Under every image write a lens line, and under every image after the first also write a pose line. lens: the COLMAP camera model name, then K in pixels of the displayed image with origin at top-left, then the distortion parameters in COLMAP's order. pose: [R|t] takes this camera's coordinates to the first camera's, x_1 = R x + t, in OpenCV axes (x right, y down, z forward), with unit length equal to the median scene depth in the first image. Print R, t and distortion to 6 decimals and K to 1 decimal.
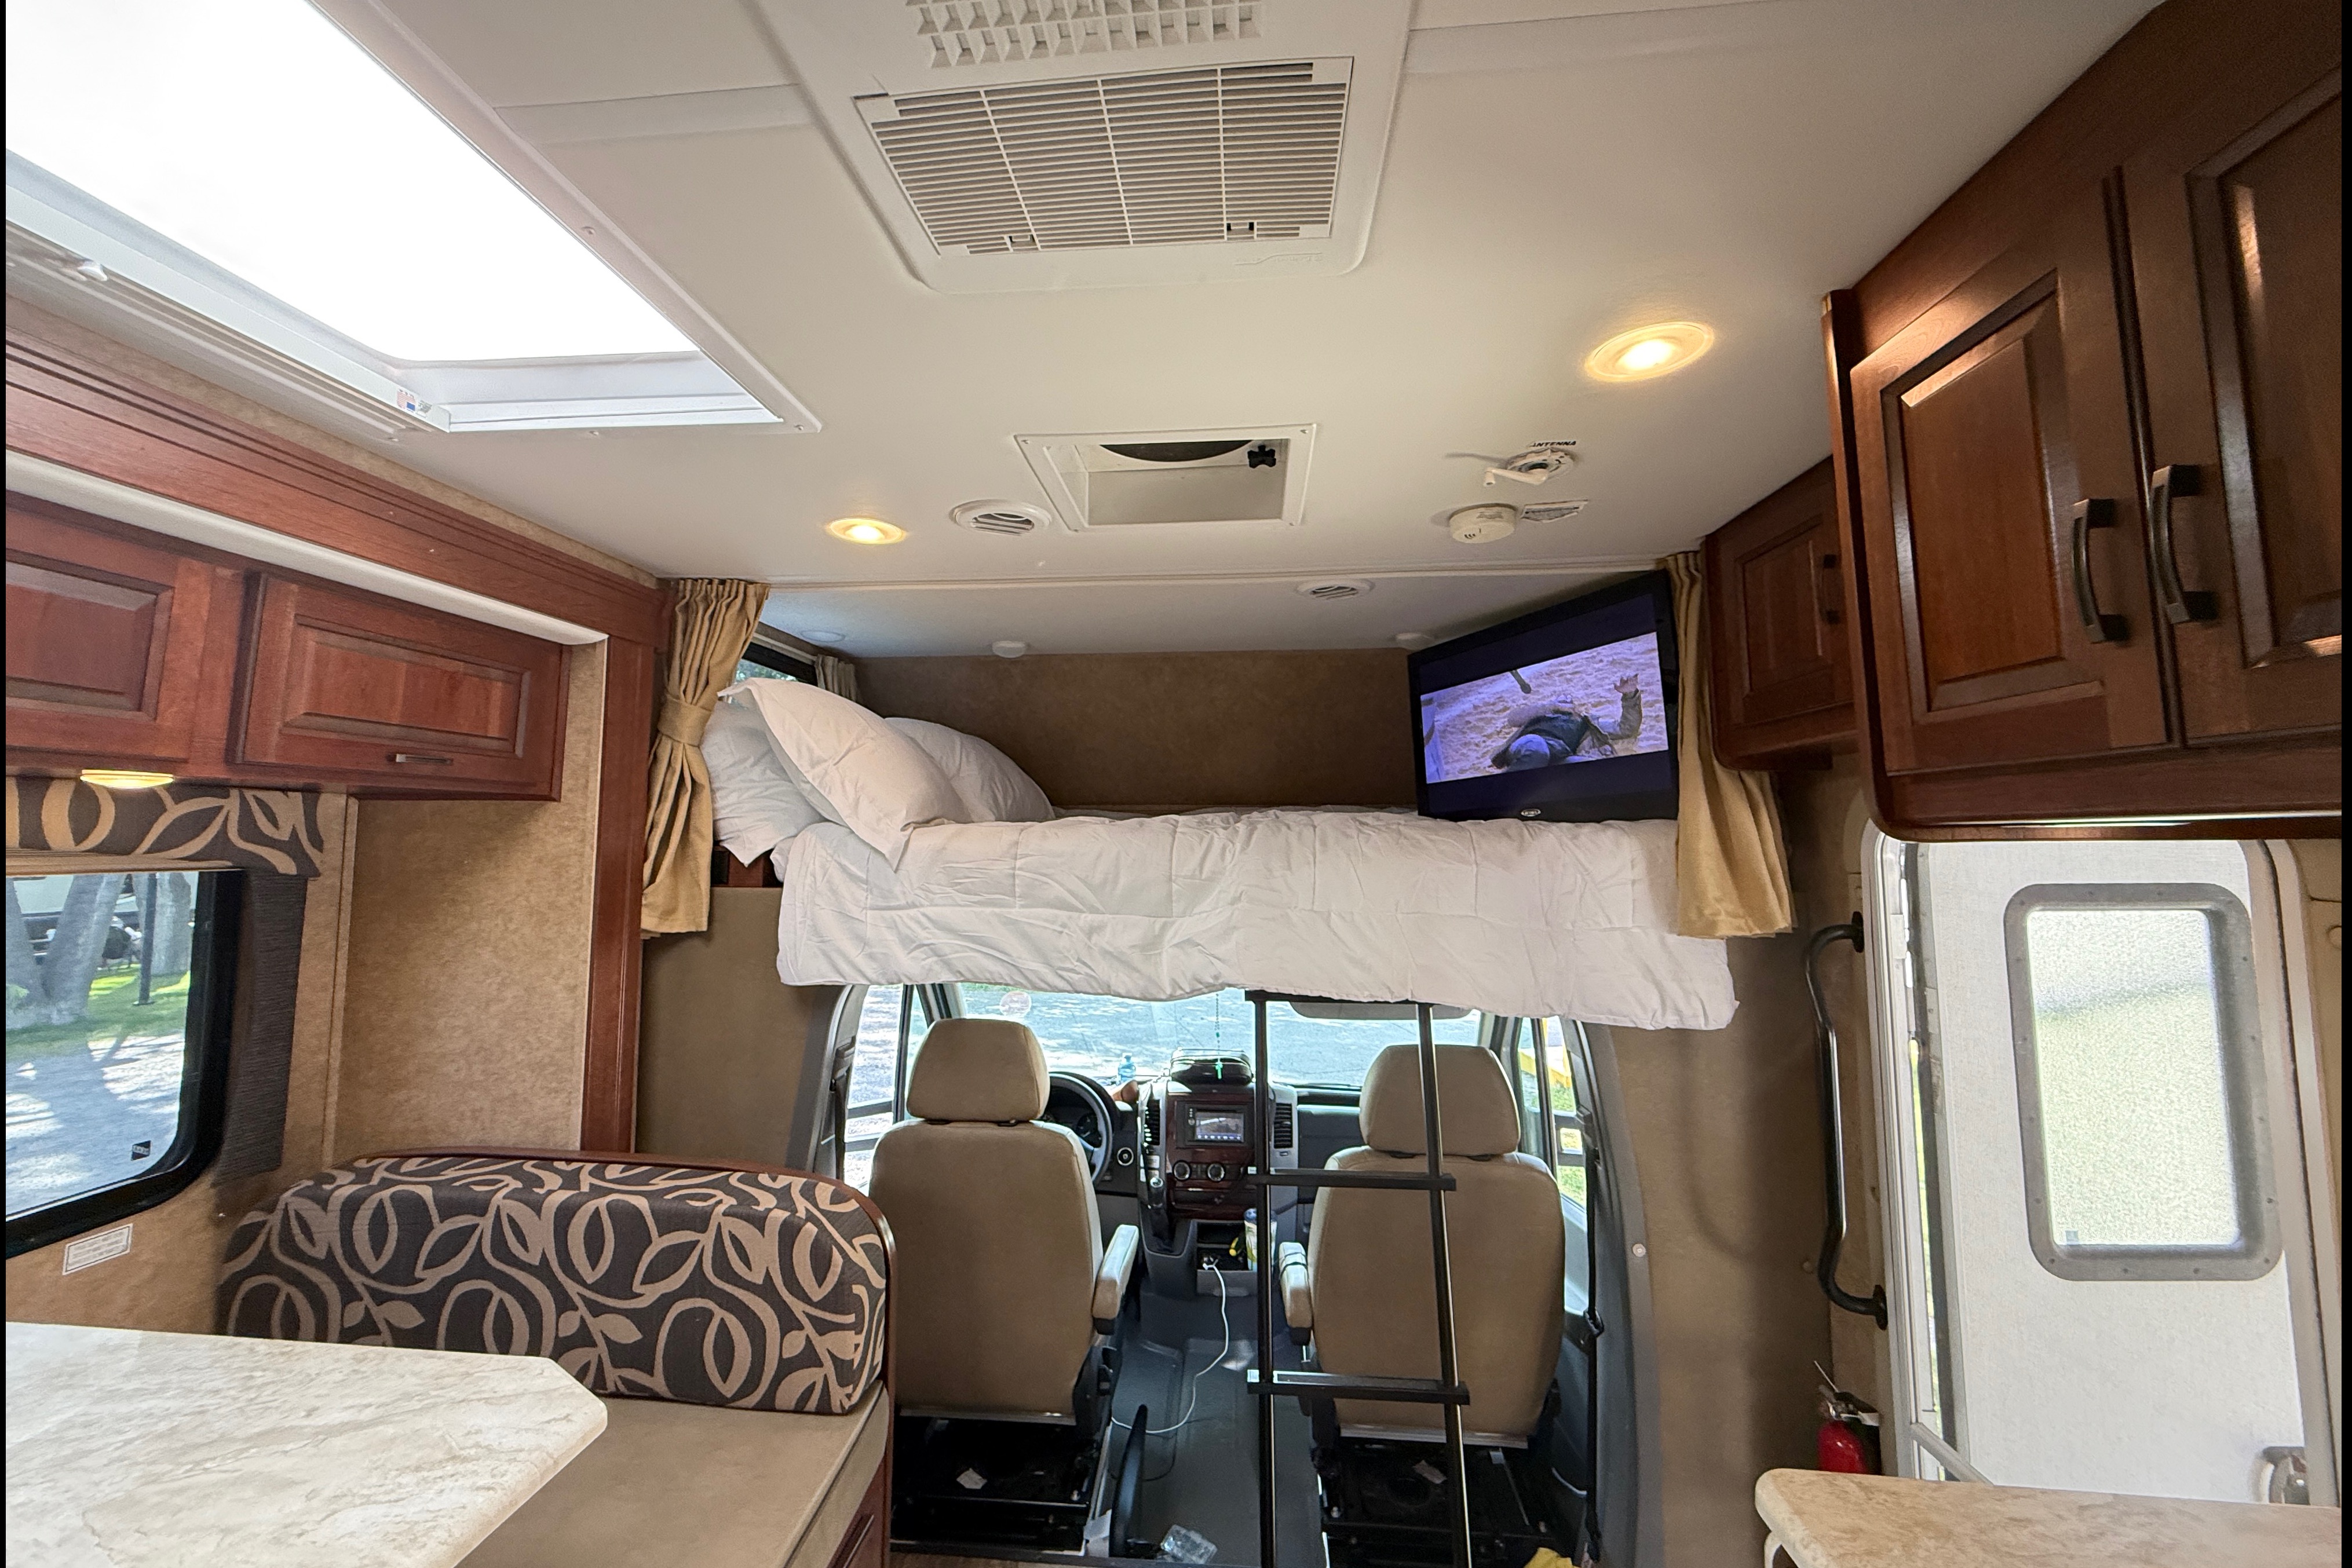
lens RADIAL K [[939.9, 0, 1137.4], [0, 939.9, 761.3], [0, 0, 1]] dist [0.008386, 0.000099]
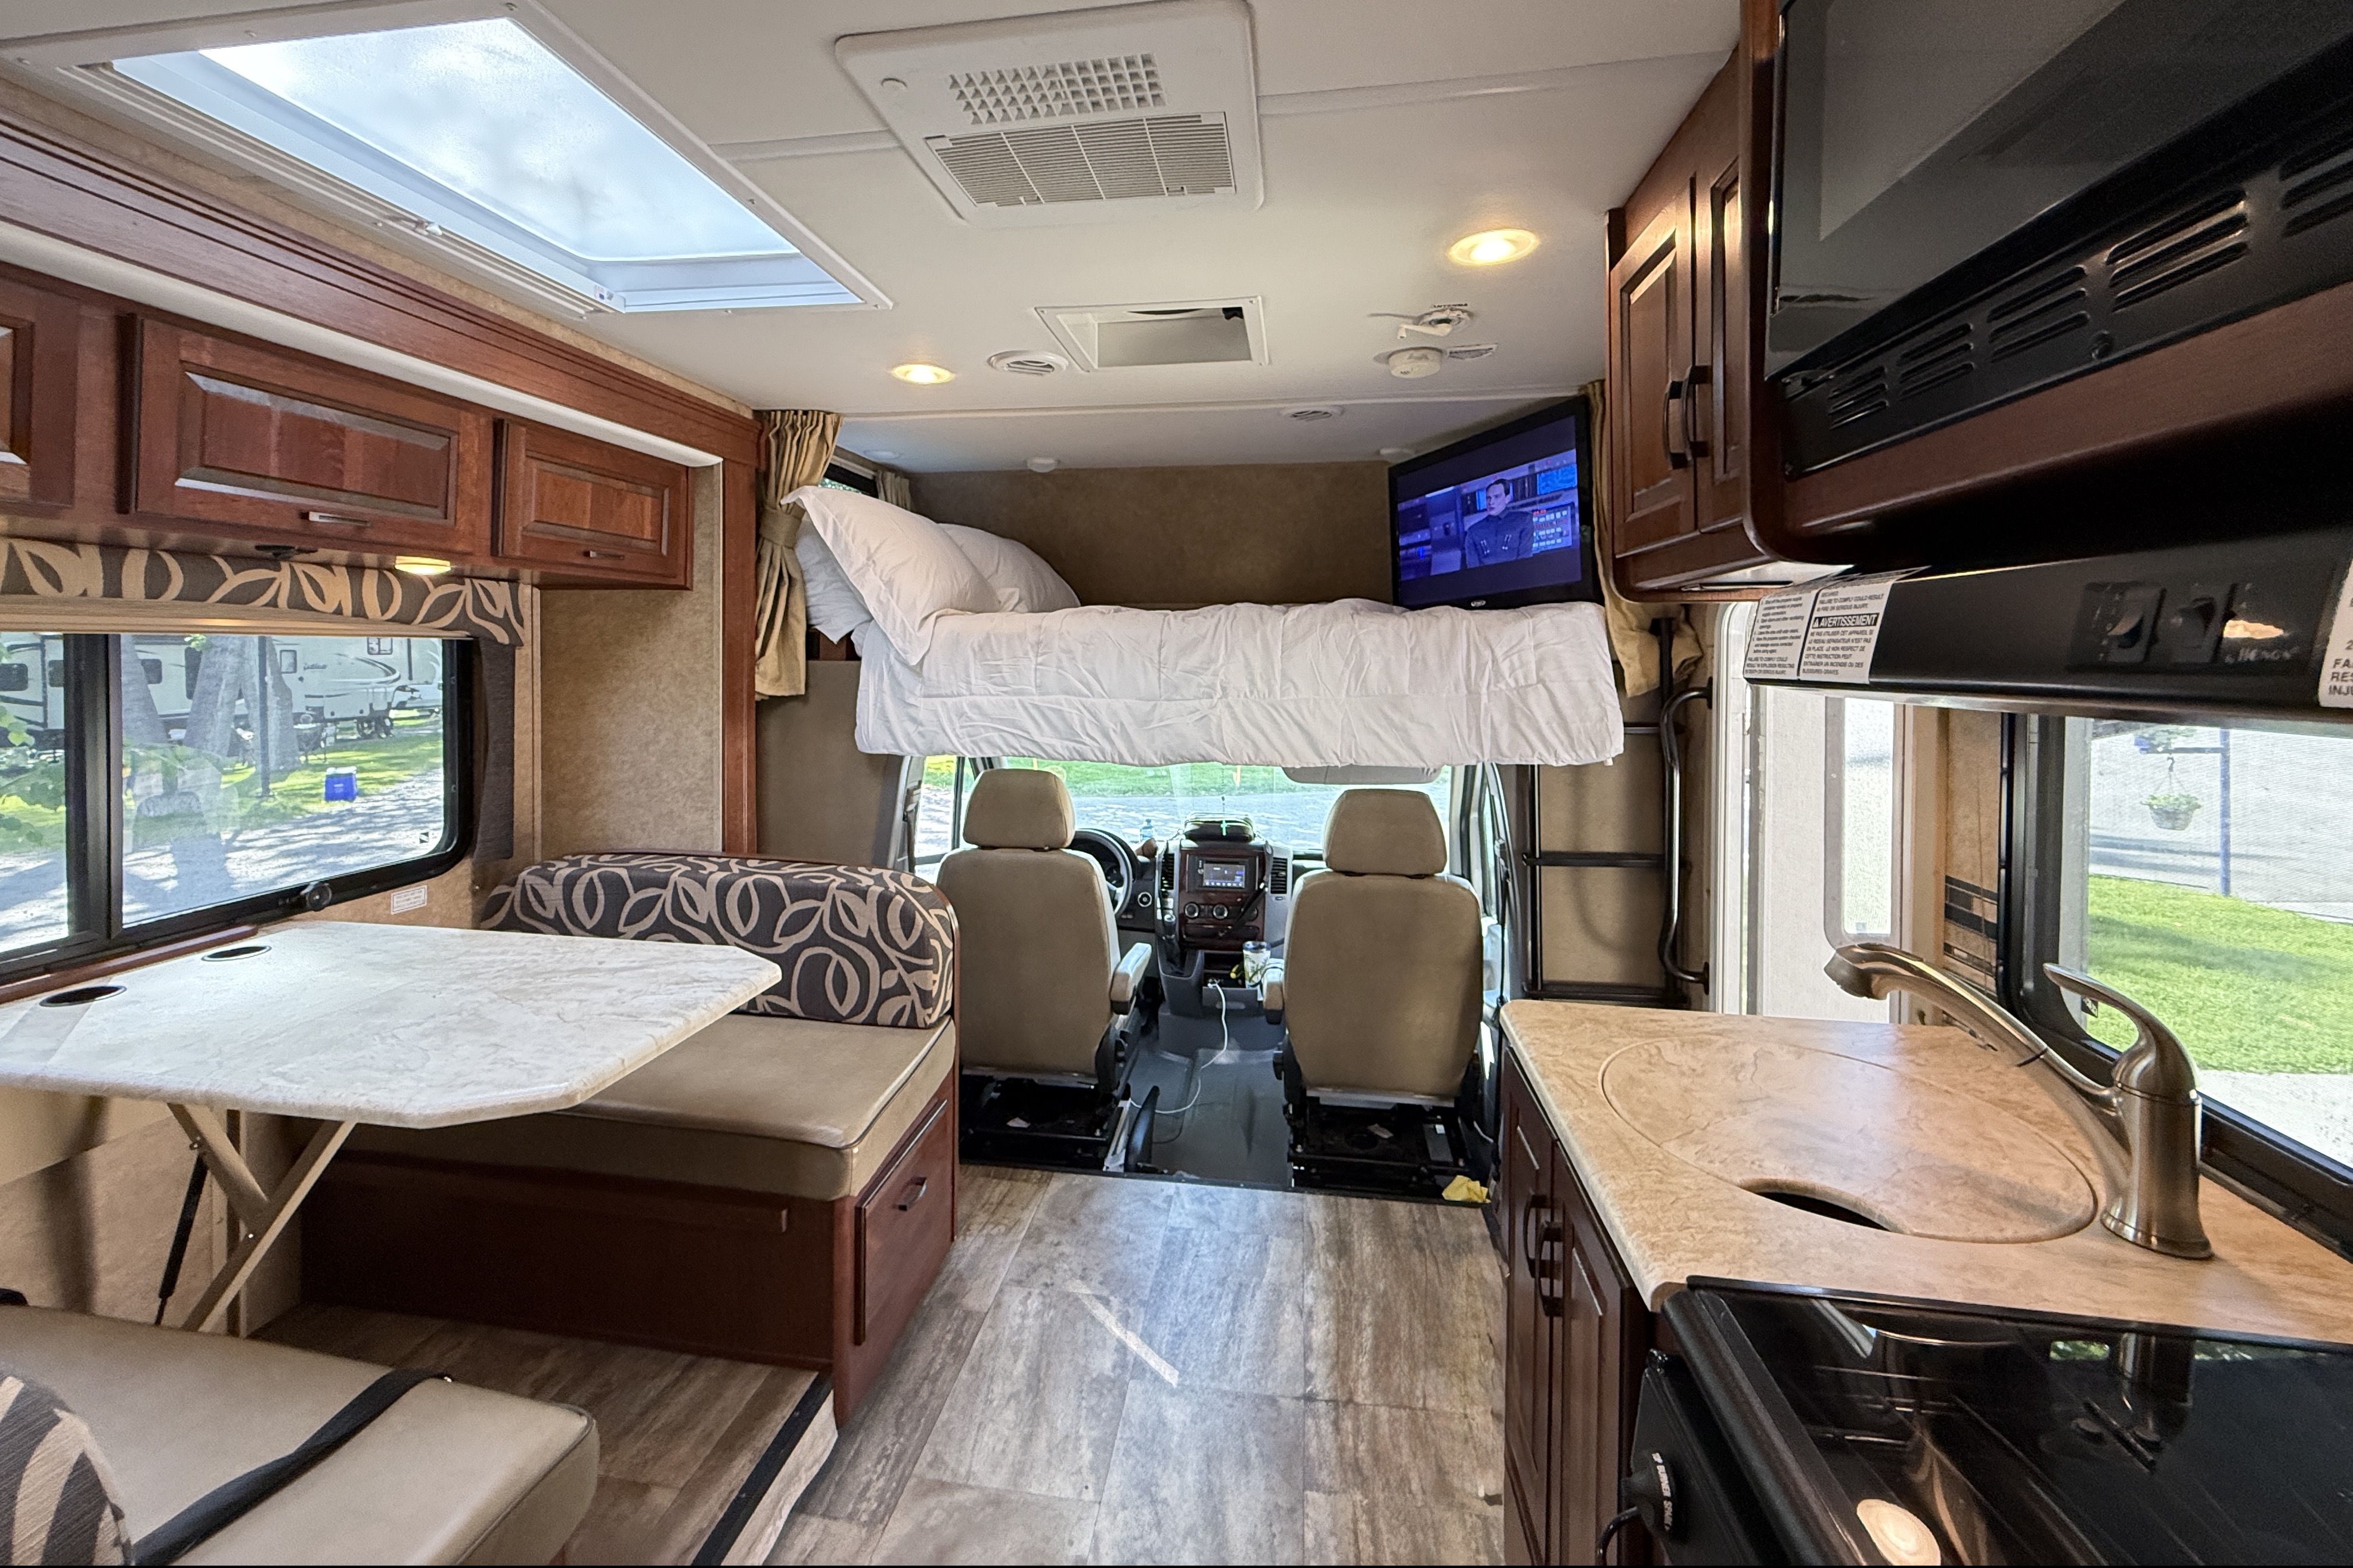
lens RADIAL K [[960.1, 0, 1130.8], [0, 960.1, 678.6], [0, 0, 1]] dist [0.000019, -0.000029]
pose [[0.998405, 0.005361, -0.056194, 0.057271], [0.000803, 0.994032, 0.109088, 0.018773], [0.056443, -0.108959, 0.992442, -0.269432]]
